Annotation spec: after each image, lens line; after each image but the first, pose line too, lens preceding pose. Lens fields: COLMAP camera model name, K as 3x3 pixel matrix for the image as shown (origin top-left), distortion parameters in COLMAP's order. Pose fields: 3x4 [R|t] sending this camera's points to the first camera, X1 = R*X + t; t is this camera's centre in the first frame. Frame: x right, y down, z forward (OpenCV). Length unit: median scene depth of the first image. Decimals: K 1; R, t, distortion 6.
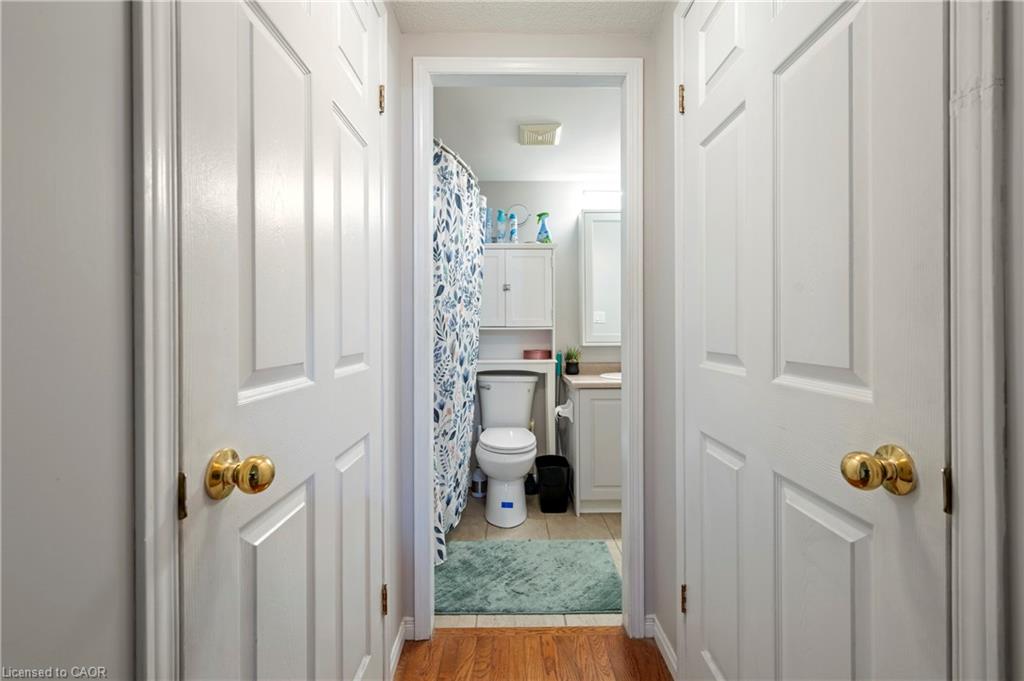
lens RADIAL K [[466.8, 0, 512.8], [0, 466.8, 335.6], [0, 0, 1]] dist [0.000127, -0.000004]
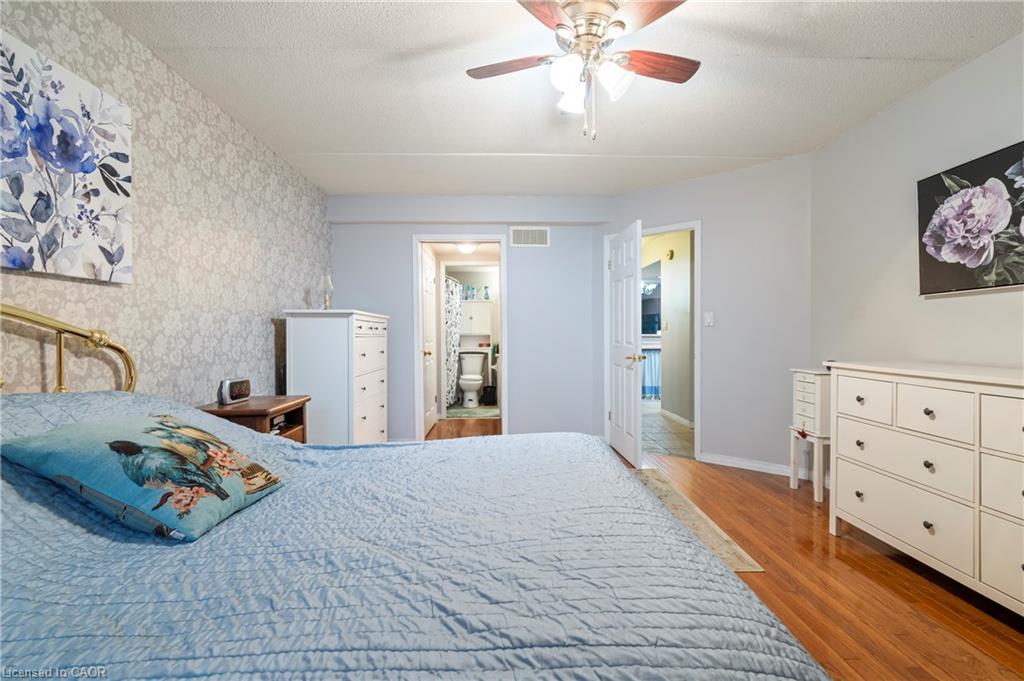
lens RADIAL K [[466.8, 0, 510.6], [0, 466.8, 339.0], [0, 0, 1]] dist [0.000127, -0.000004]
pose [[0.999775, -0.007269, 0.019908, 0.148353], [0.007393, 0.999954, -0.006158, 0.025105], [-0.019863, 0.006304, 0.999783, -1.506937]]
